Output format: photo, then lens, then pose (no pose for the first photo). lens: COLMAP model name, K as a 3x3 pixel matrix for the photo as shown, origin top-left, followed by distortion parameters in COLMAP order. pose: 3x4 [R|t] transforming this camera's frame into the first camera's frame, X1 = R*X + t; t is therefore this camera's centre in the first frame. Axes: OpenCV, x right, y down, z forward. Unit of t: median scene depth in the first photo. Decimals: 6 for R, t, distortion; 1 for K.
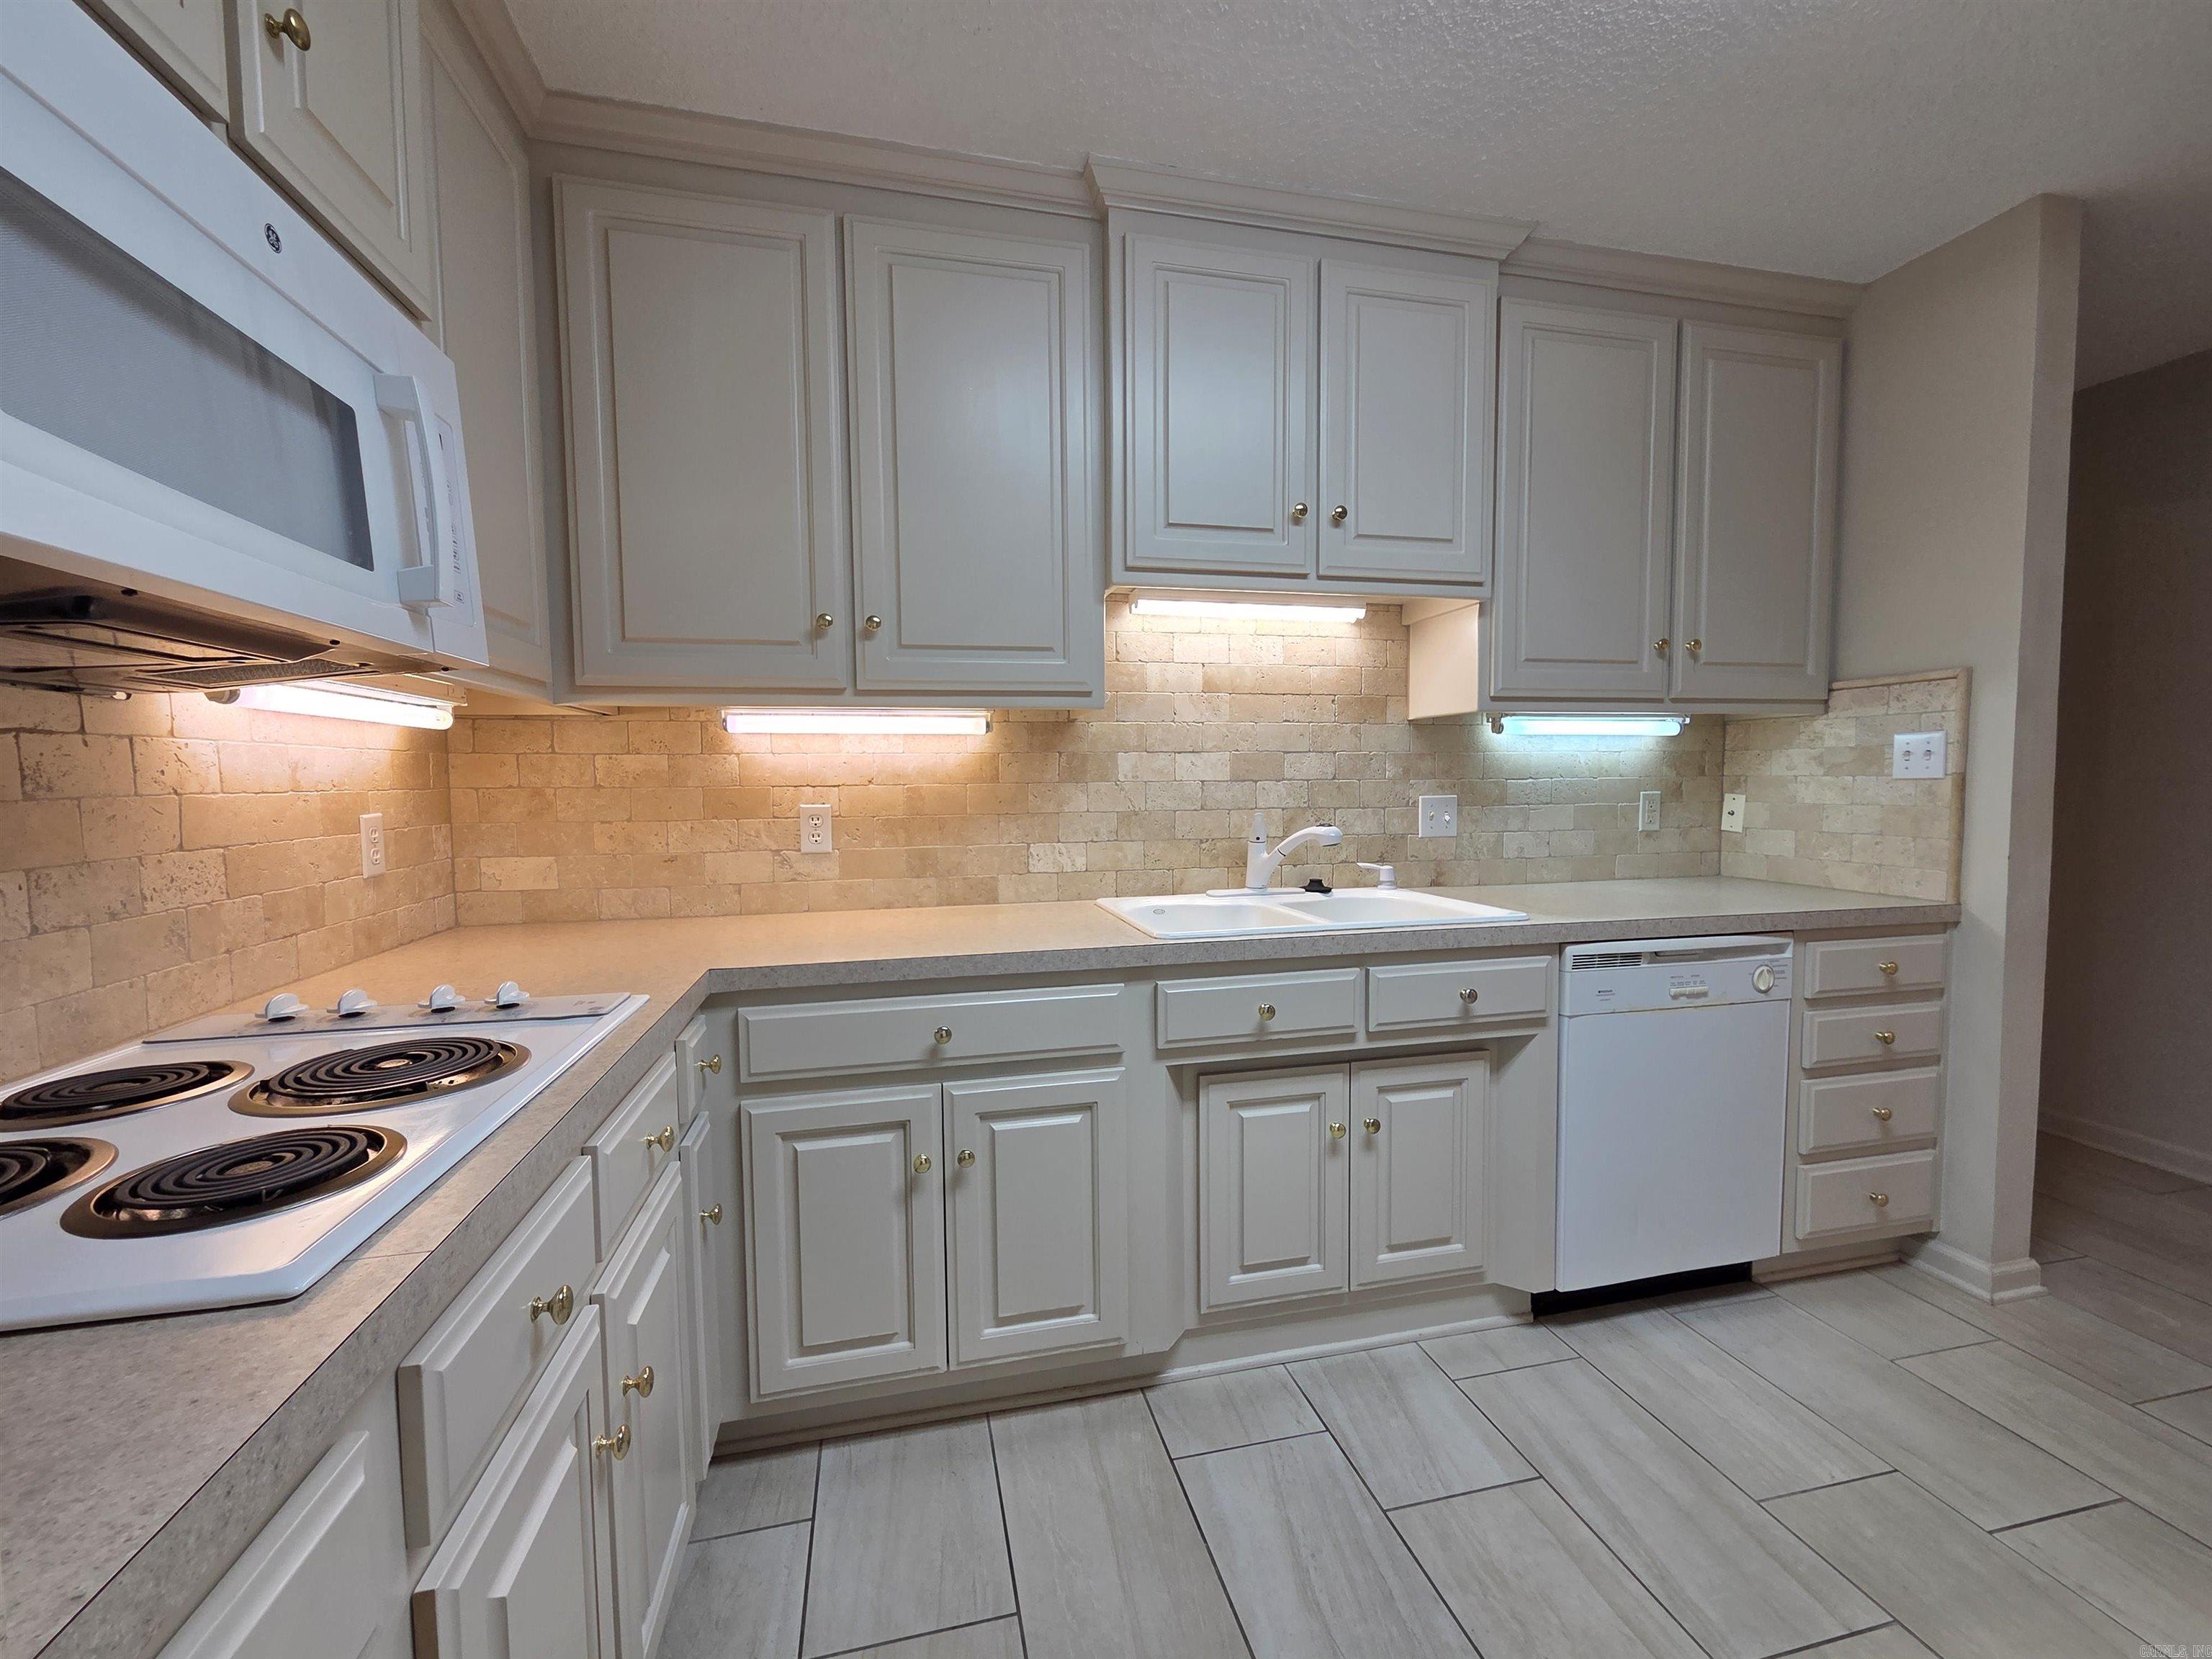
lens RADIAL K [[906.5, 0, 1097.9], [0, 906.5, 832.8], [0, 0, 1]] dist [0.001802, -0.000193]
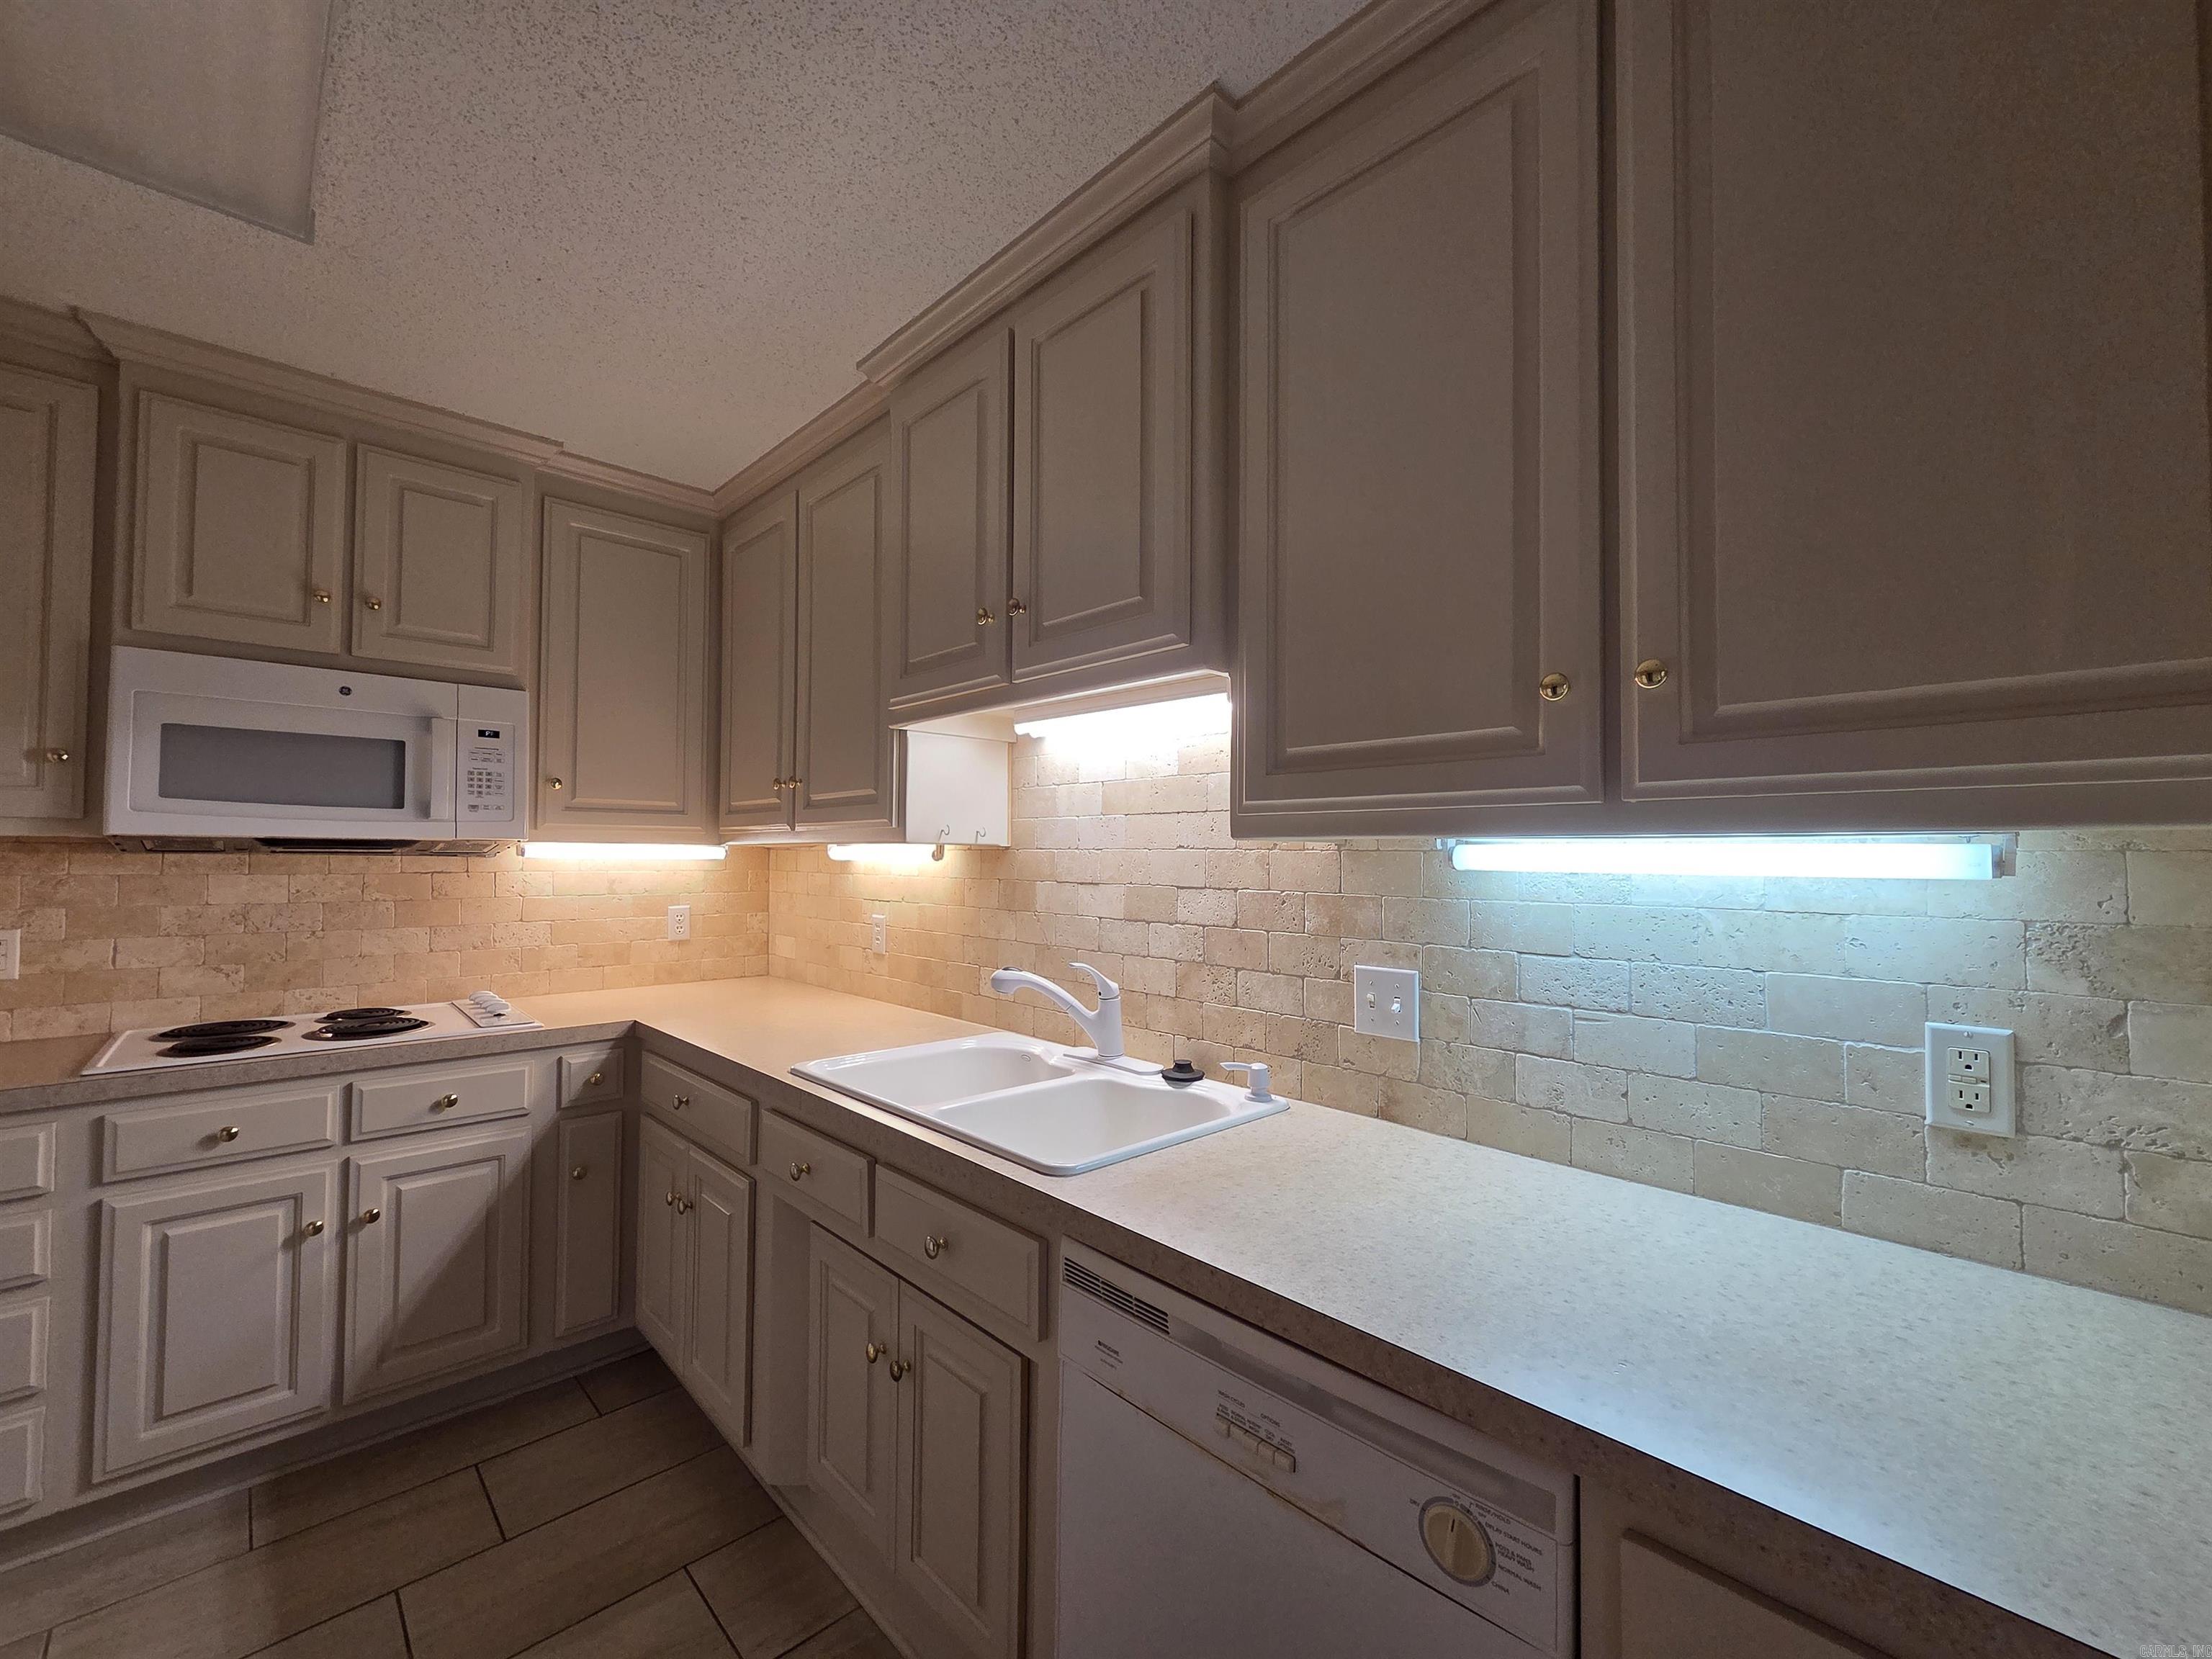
lens RADIAL K [[906.5, 0, 1104.5], [0, 906.5, 835.6], [0, 0, 1]] dist [0.001802, -0.000193]
pose [[0.505675, -0.006245, -0.862701, 0.962573], [-0.065432, 0.996816, -0.045568, -0.106871], [0.860239, 0.079491, 0.503657, 0.633848]]
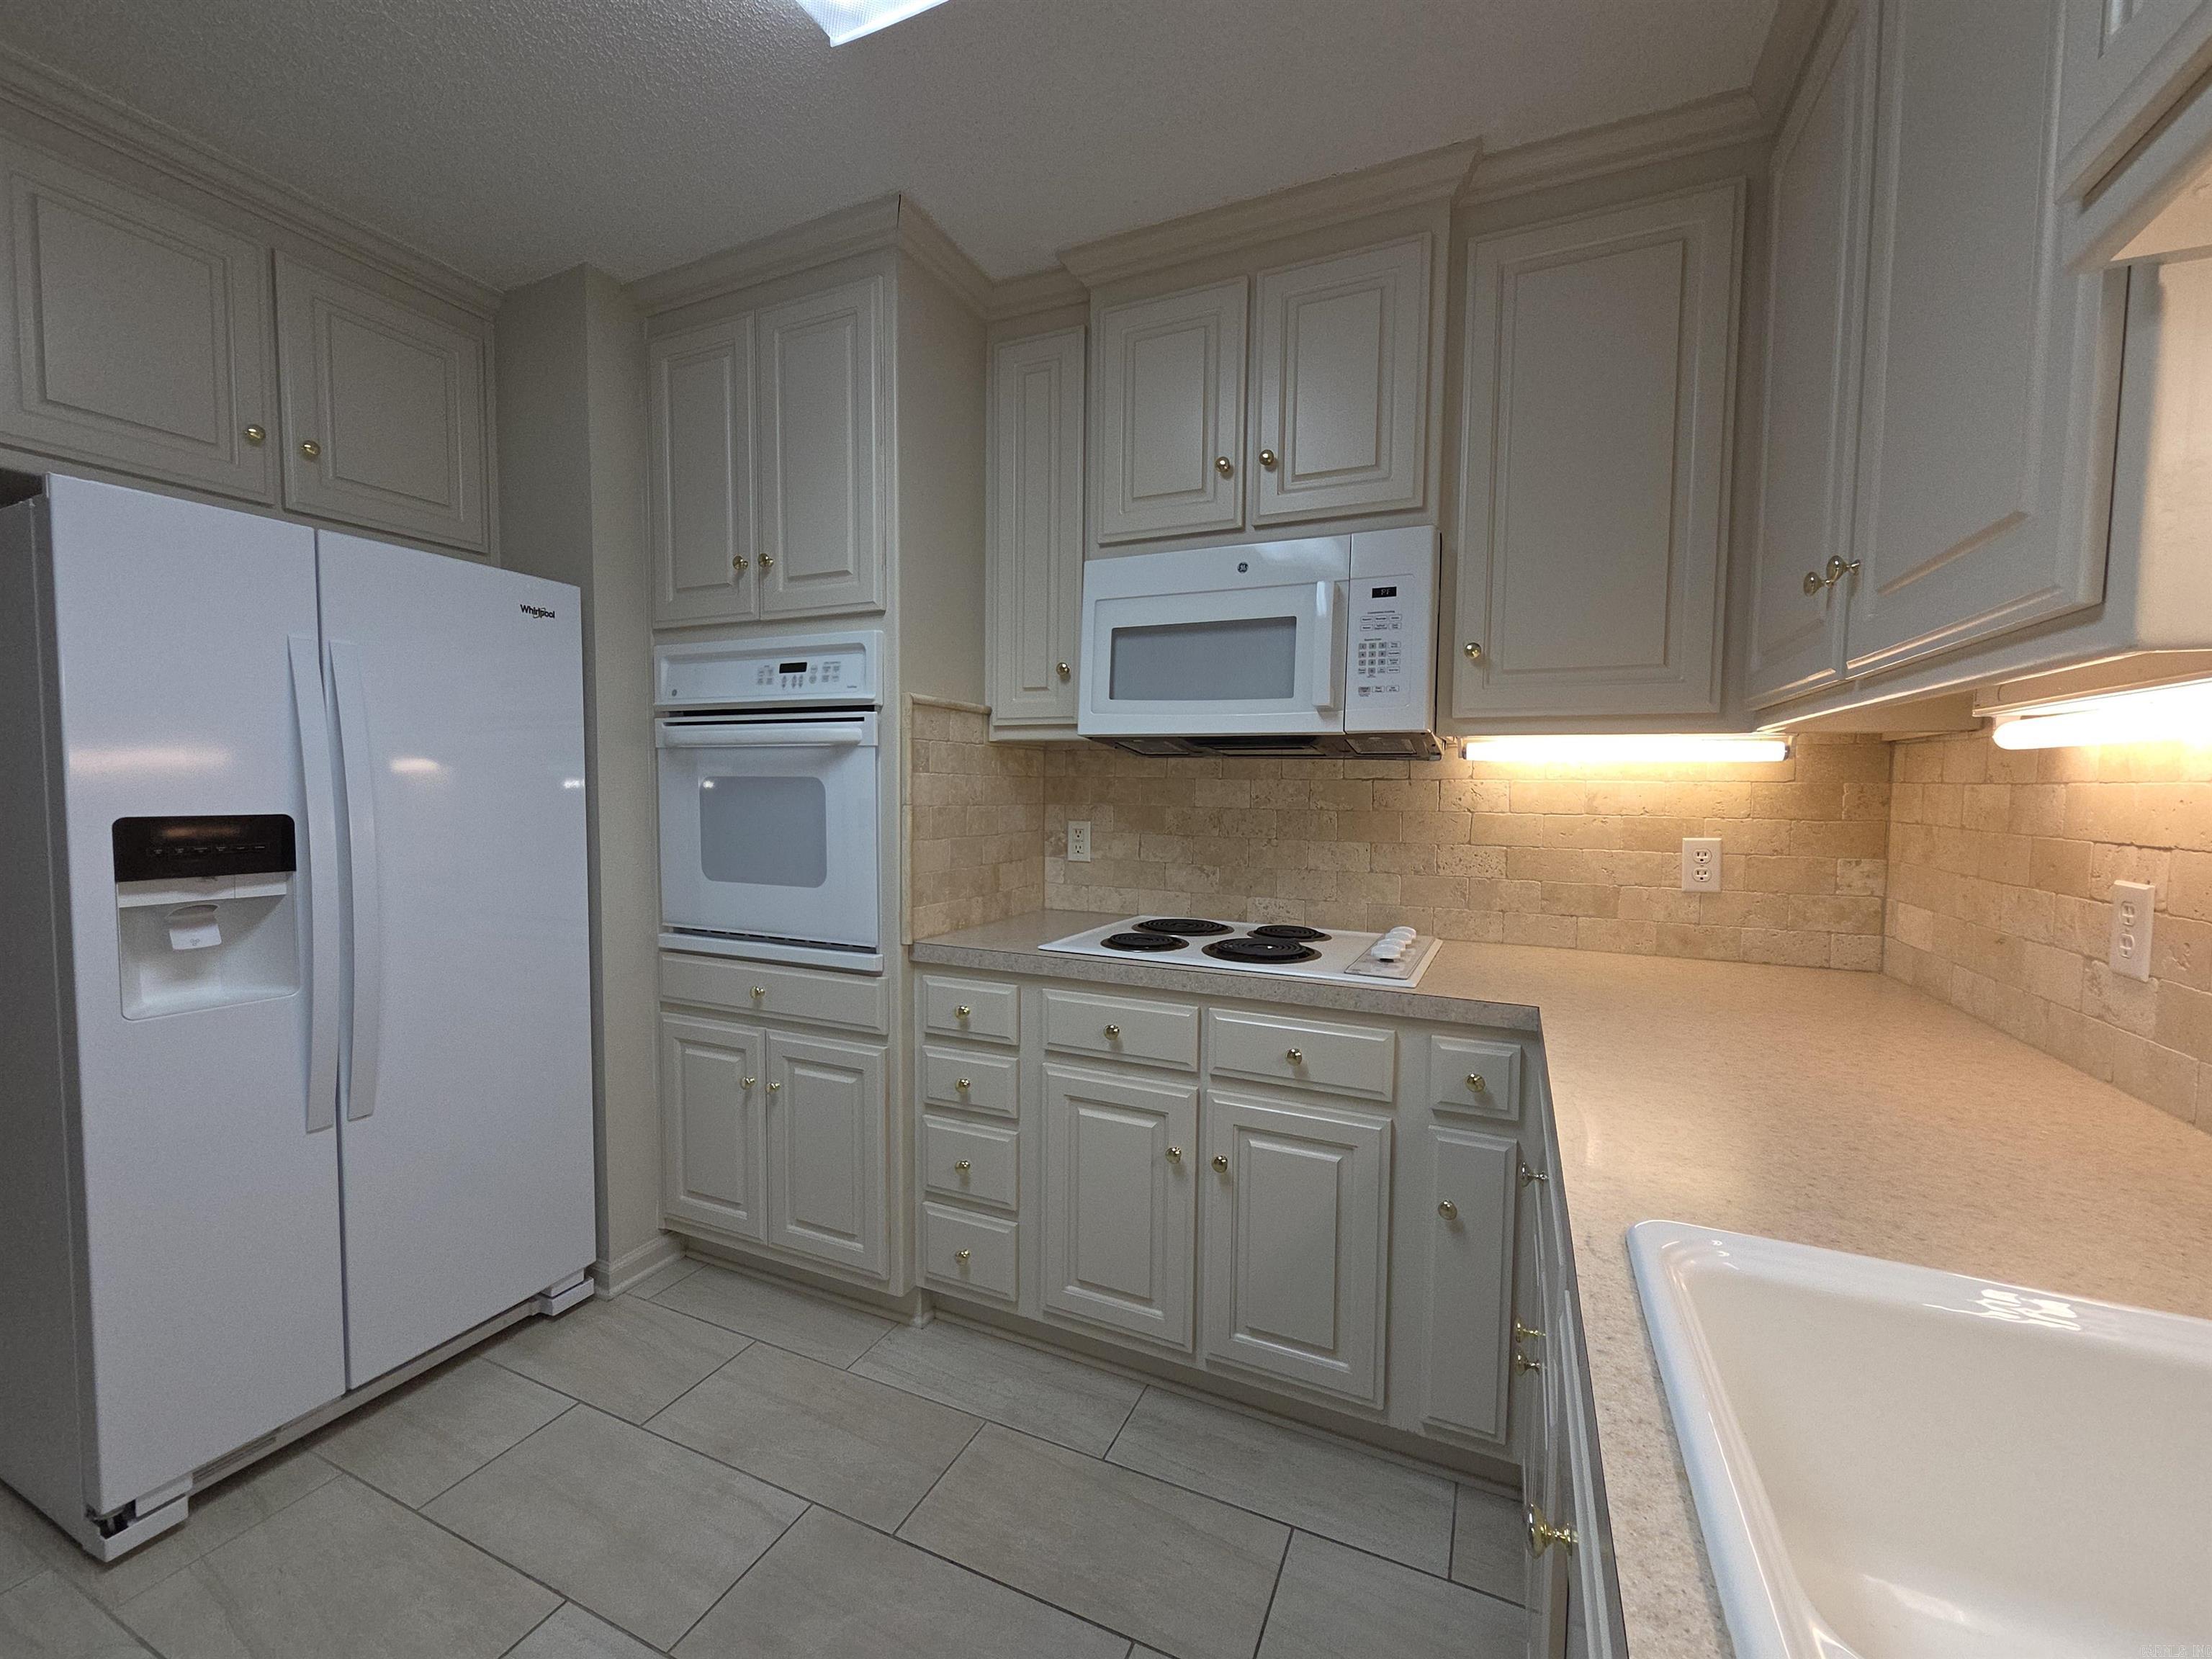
lens RADIAL K [[906.5, 0, 1092.6], [0, 906.5, 832.1], [0, 0, 1]] dist [0.001802, -0.000193]
pose [[-0.619398, 0.044684, -0.783805, 0.458498], [-0.054014, 0.993588, 0.099327, -0.079148], [0.783217, 0.103859, -0.613013, 0.866024]]
